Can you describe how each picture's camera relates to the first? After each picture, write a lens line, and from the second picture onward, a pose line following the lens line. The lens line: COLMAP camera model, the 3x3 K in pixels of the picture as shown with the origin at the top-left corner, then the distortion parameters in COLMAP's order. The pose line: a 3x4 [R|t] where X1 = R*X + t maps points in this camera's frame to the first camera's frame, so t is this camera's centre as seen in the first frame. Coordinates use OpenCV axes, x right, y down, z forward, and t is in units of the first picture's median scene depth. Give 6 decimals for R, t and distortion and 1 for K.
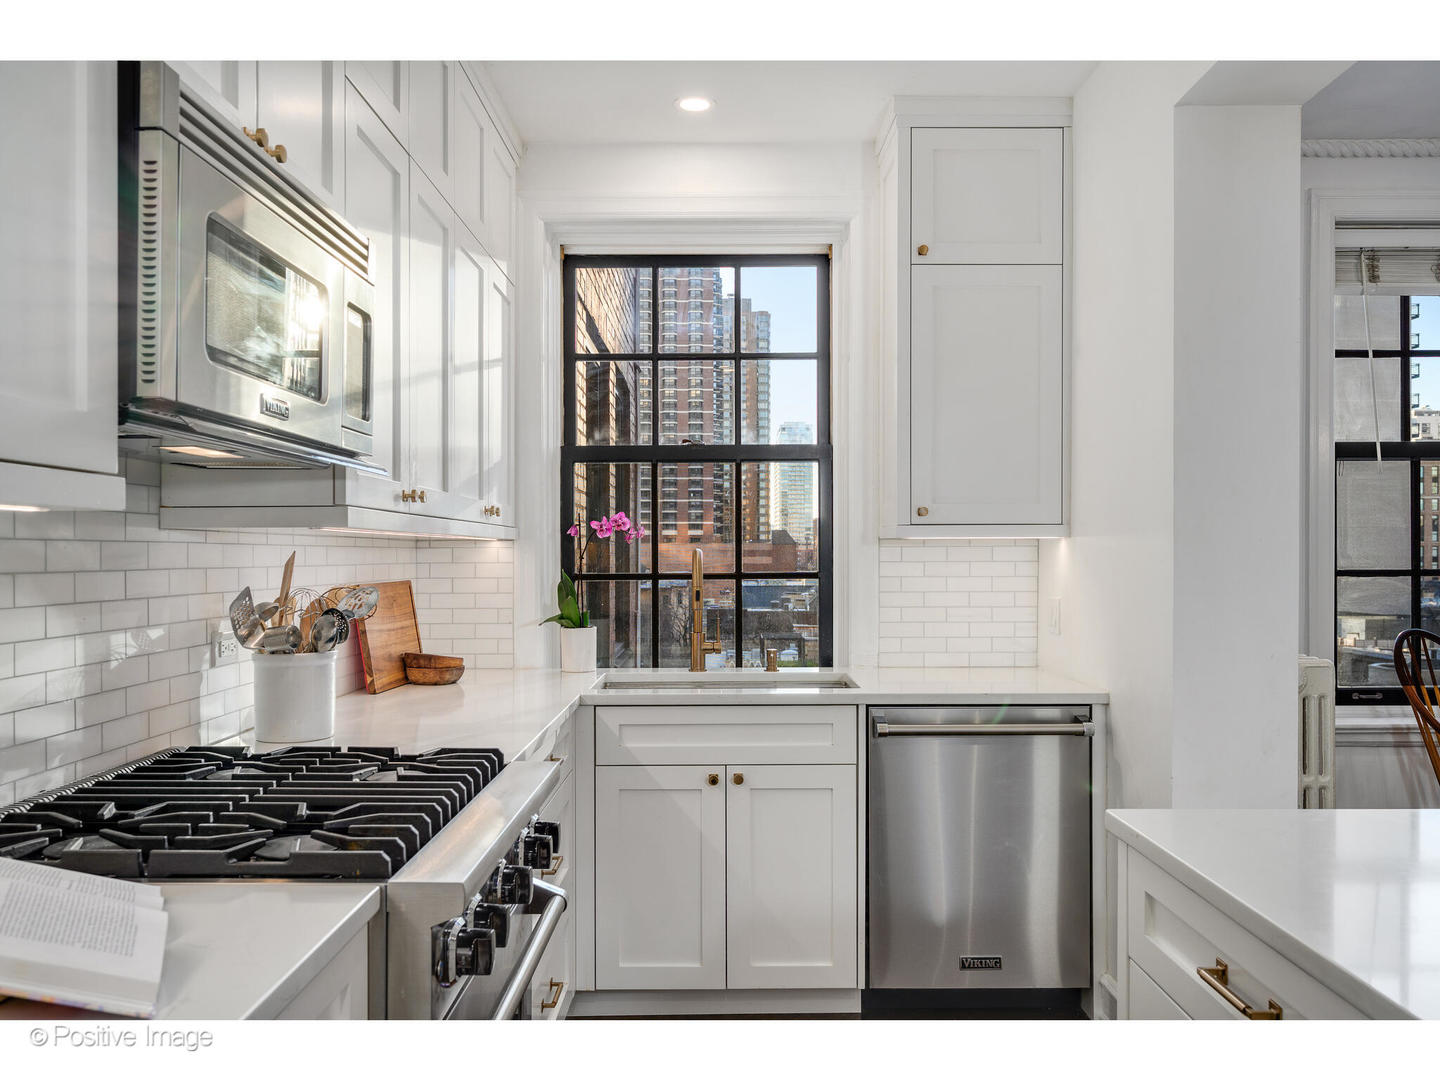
lens RADIAL K [[1128.6, 0, 720.0], [0, 1128.6, 540.0], [0, 0, 1]] dist [0.000959, 0.000046]
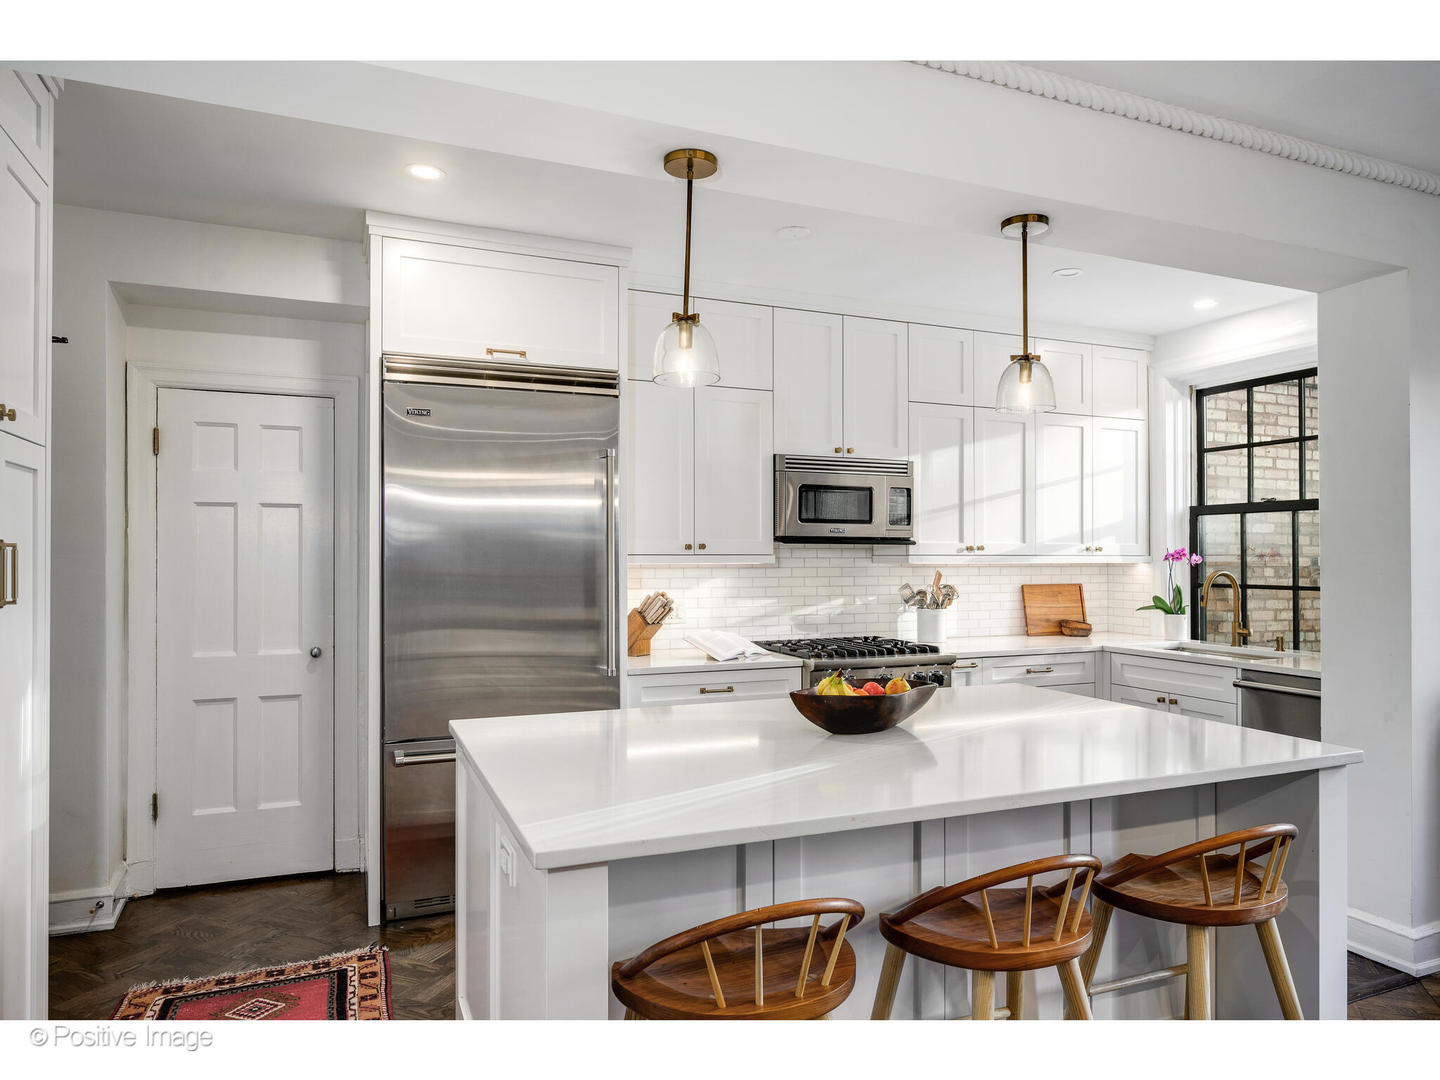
lens RADIAL K [[904.3, 0, 720.0], [0, 904.3, 540.0], [0, 0, 1]] dist [0.003062, 0.001178]
pose [[0.388398, -0.011518, -0.921420, 0.936082], [0.007630, 0.999928, -0.009283, -0.030716], [0.921460, -0.003425, 0.388458, -0.184759]]
